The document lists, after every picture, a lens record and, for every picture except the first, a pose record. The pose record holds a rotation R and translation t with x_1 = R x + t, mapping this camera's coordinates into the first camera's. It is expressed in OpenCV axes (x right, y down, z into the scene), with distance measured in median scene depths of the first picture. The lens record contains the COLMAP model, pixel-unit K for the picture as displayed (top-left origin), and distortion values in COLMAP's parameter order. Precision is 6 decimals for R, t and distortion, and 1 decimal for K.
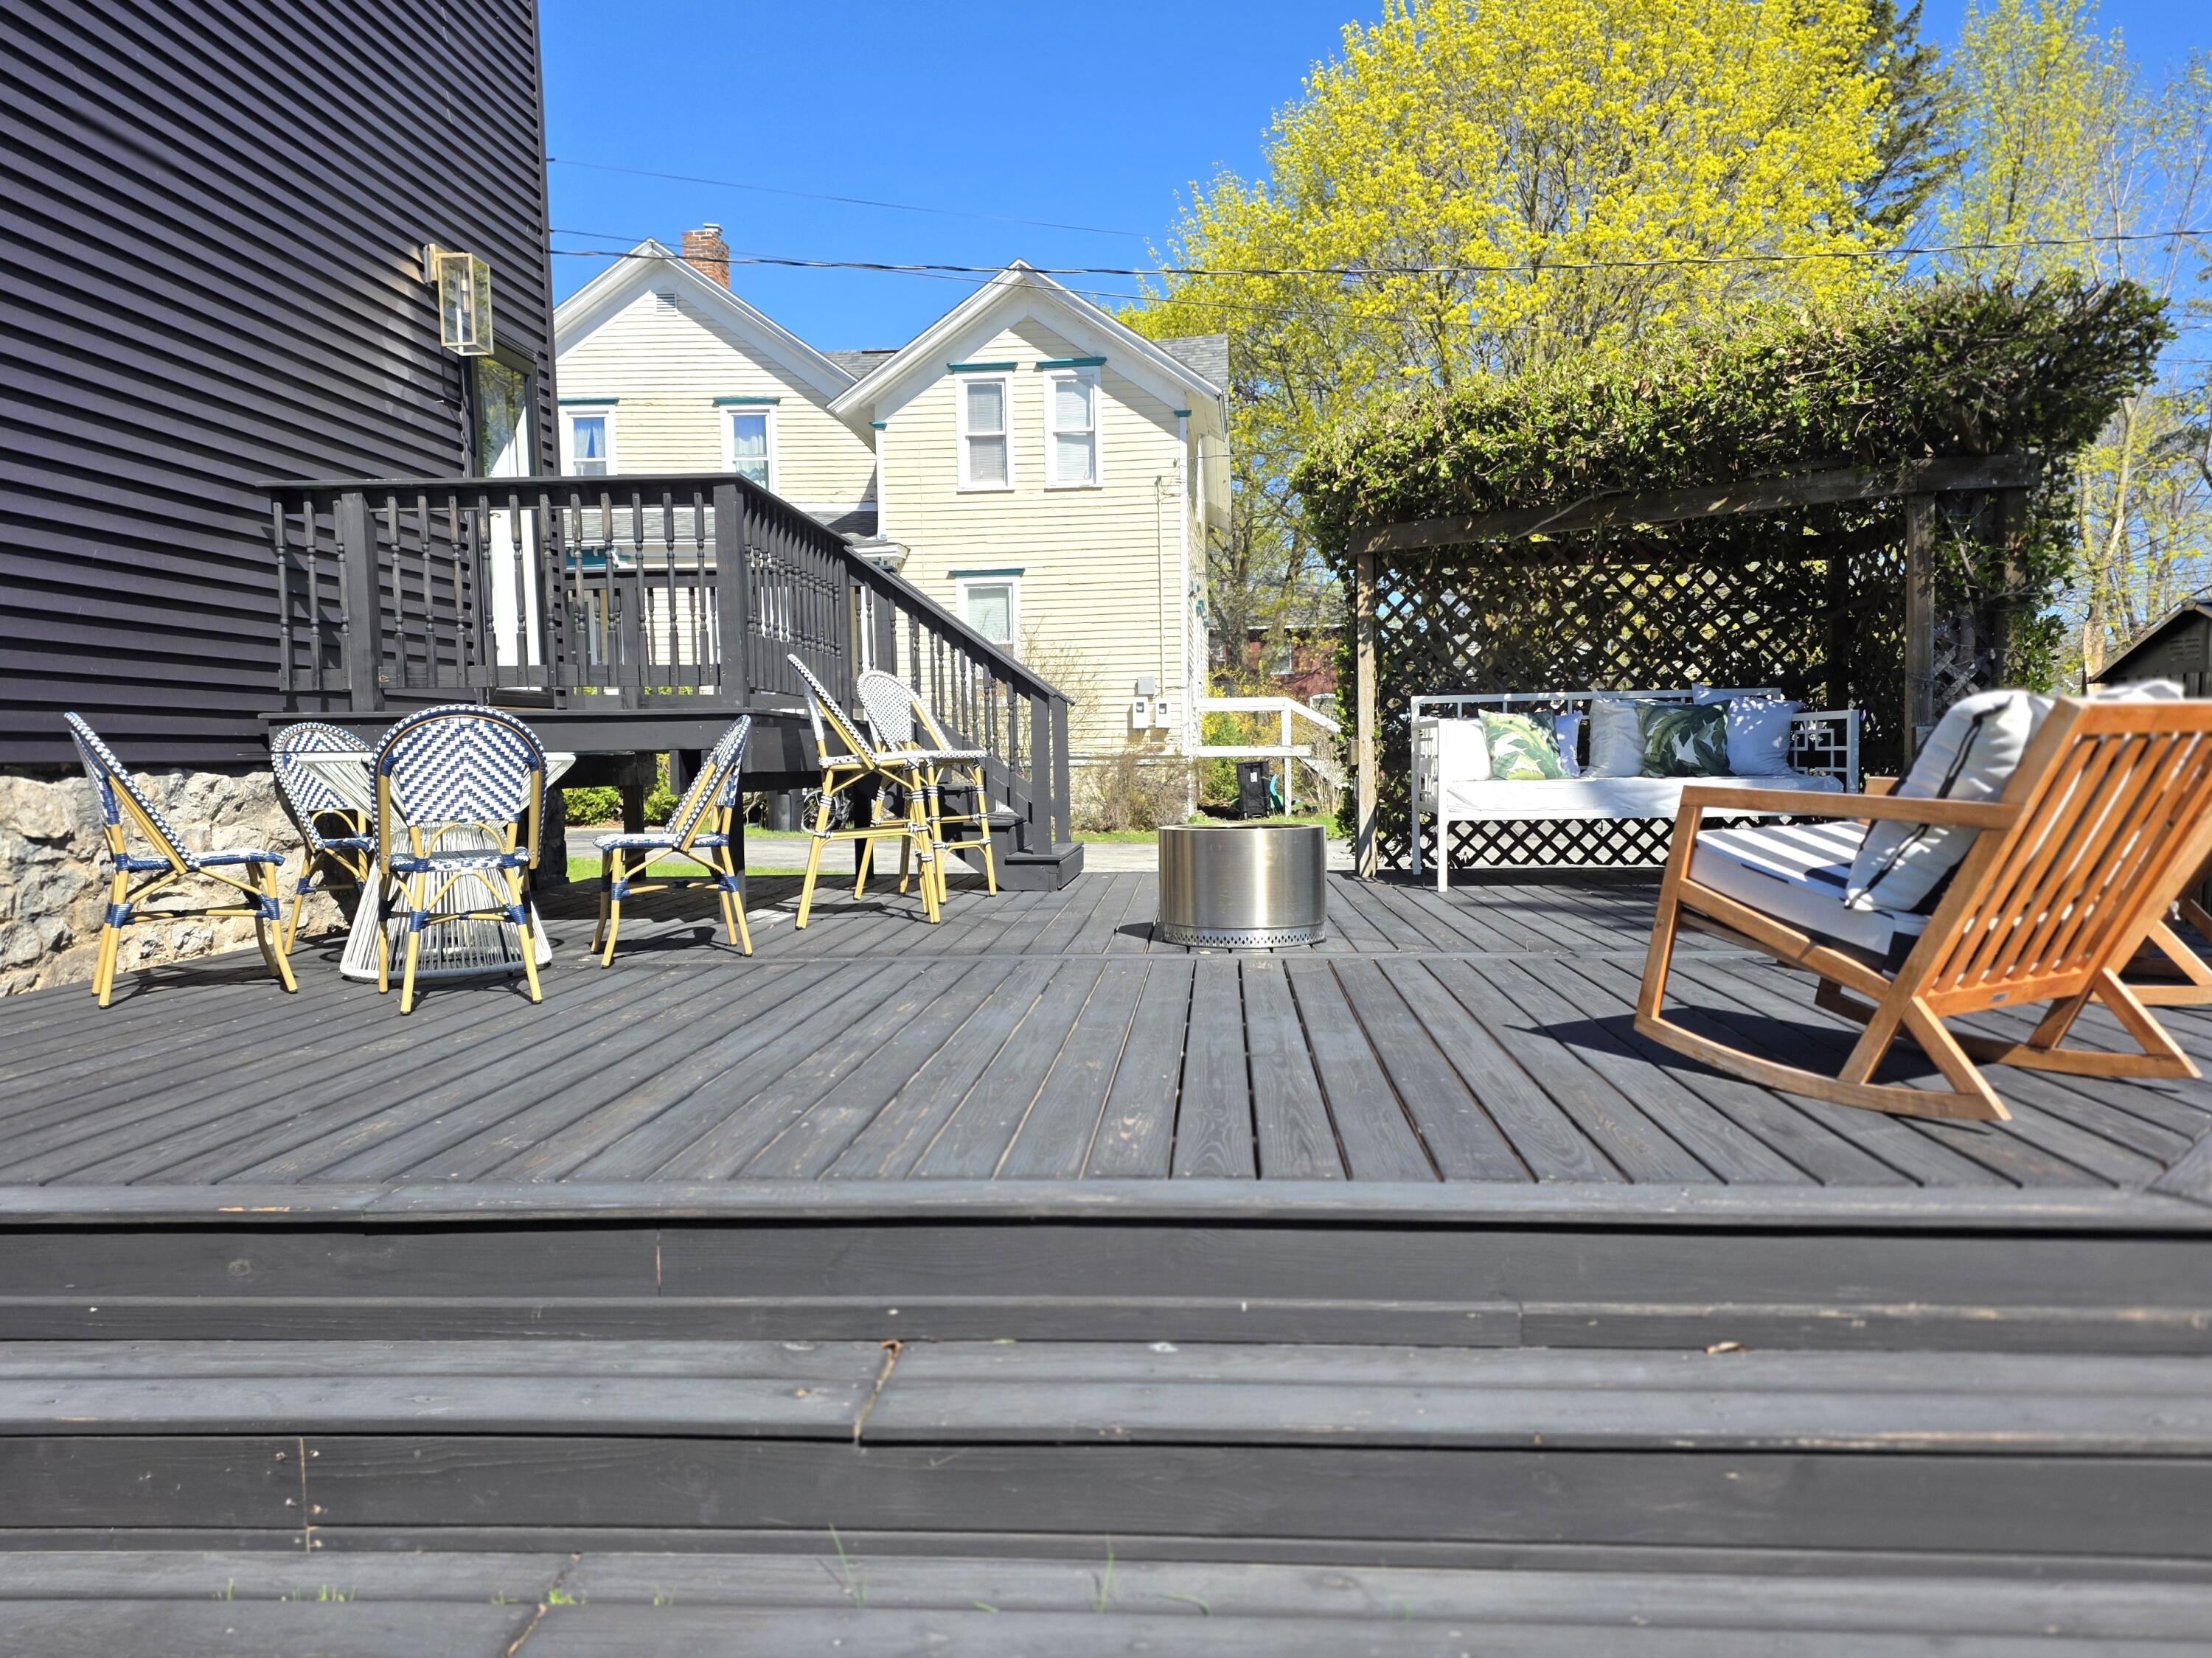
lens RADIAL K [[1516.4, 0, 1109.8], [0, 1516.4, 825.3], [0, 0, 1]] dist [-0.005681, -0.001464]
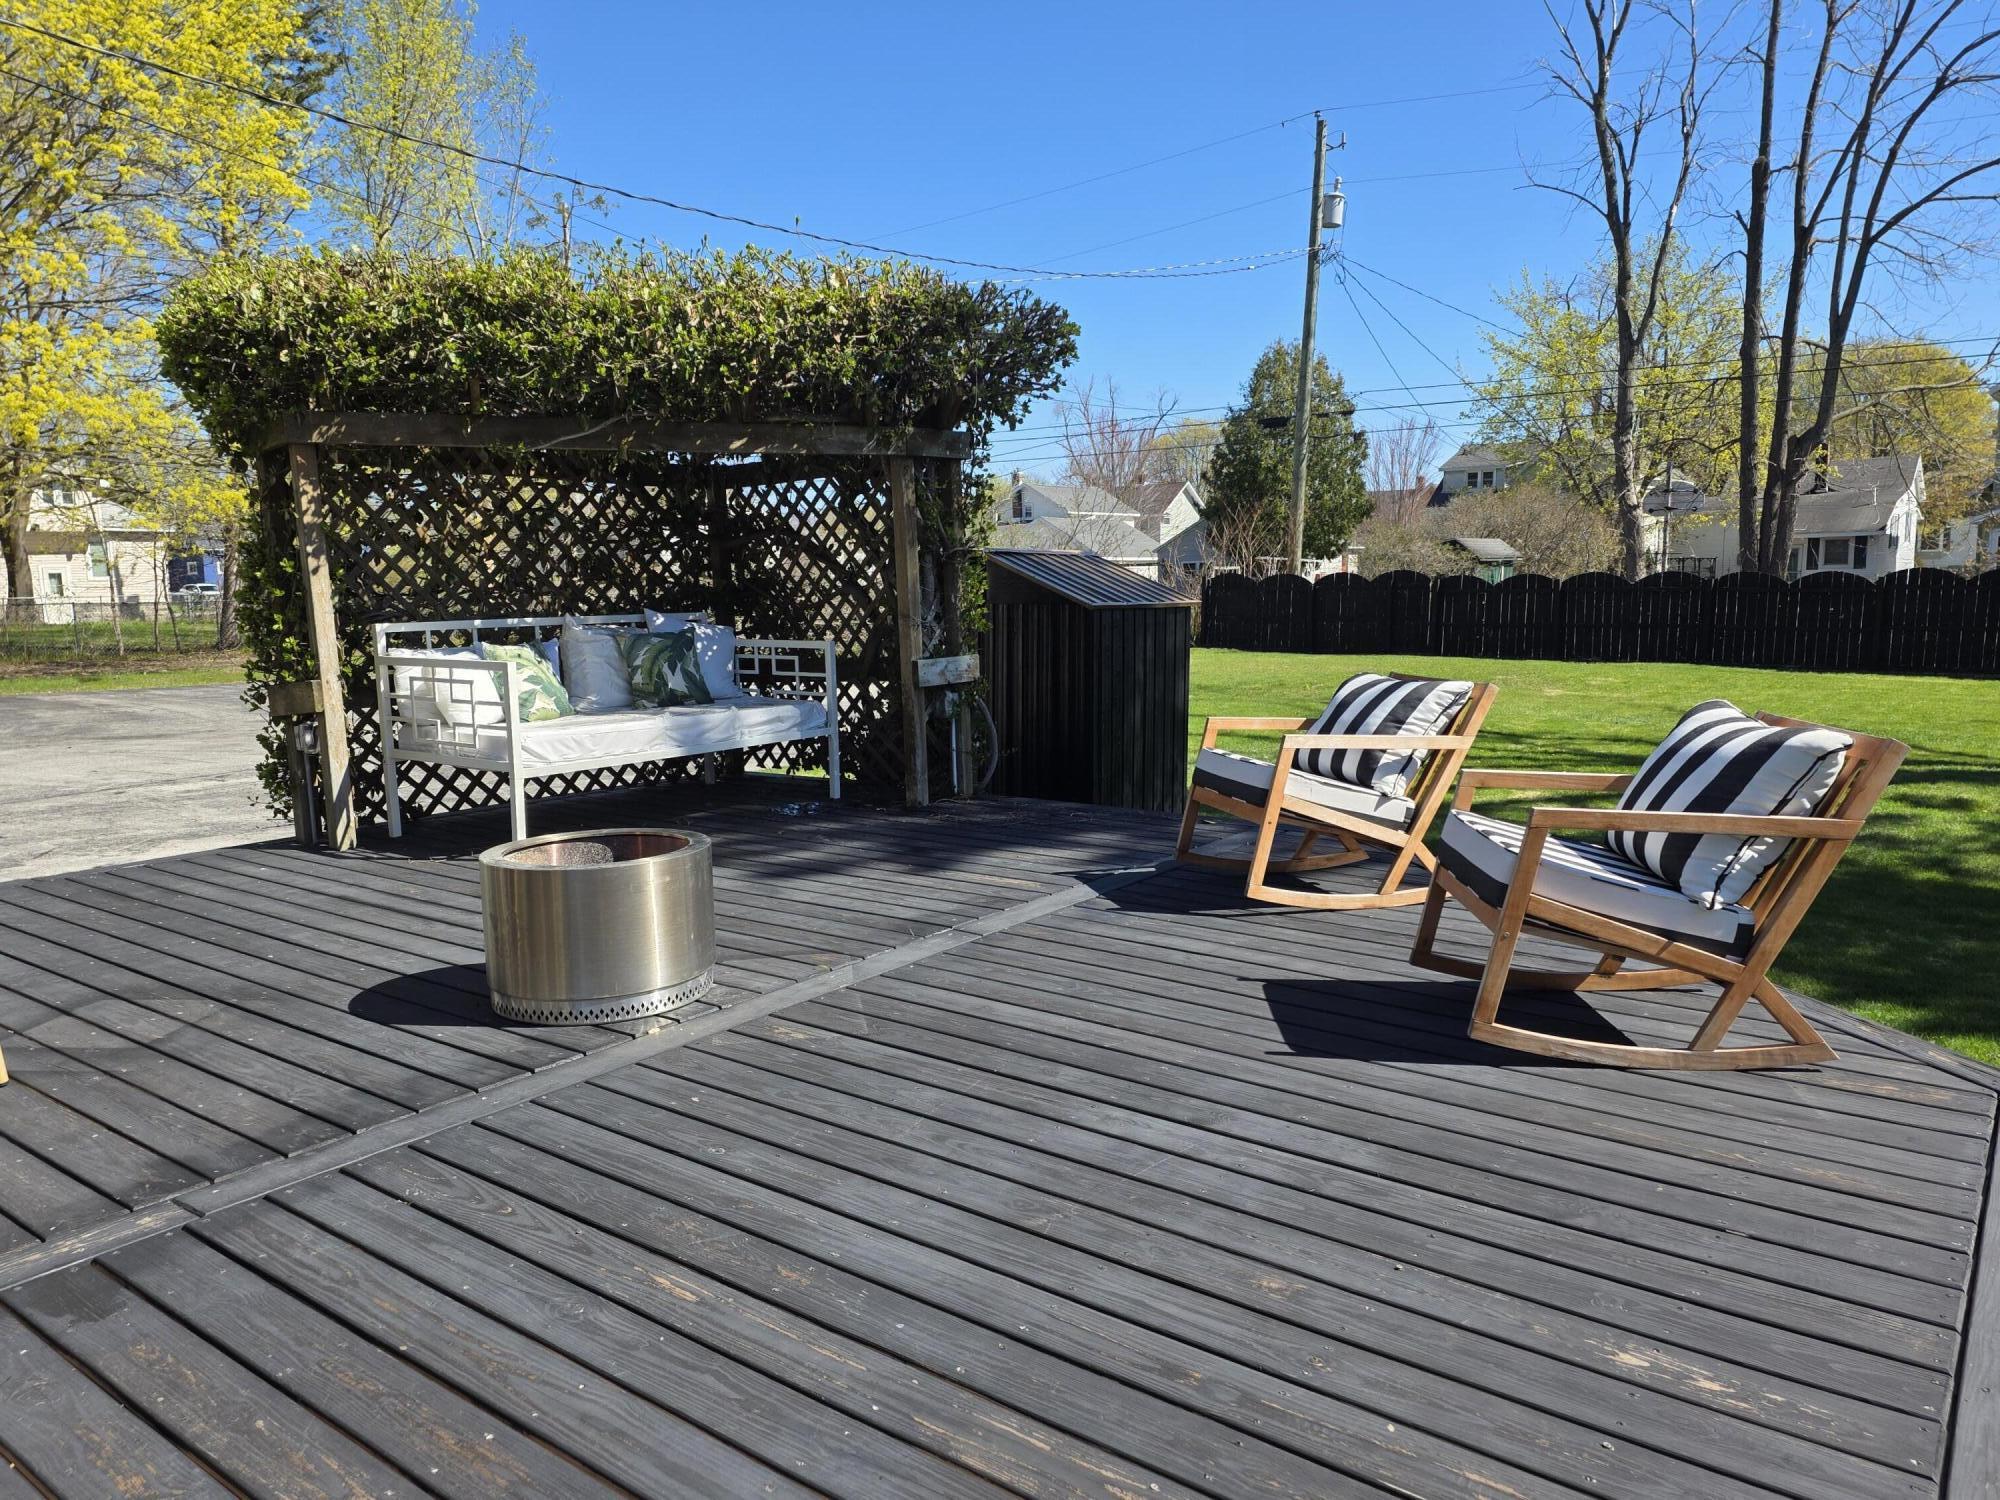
lens RADIAL K [[1370.1, 0, 1005.6], [0, 1370.1, 697.9], [0, 0, 1]] dist [-0.012698, -0.006722]
pose [[0.536879, -0.056066, 0.841795, -0.258591], [0.038880, 0.998374, 0.041698, -0.065052], [-0.842763, 0.010342, 0.538185, 0.323892]]
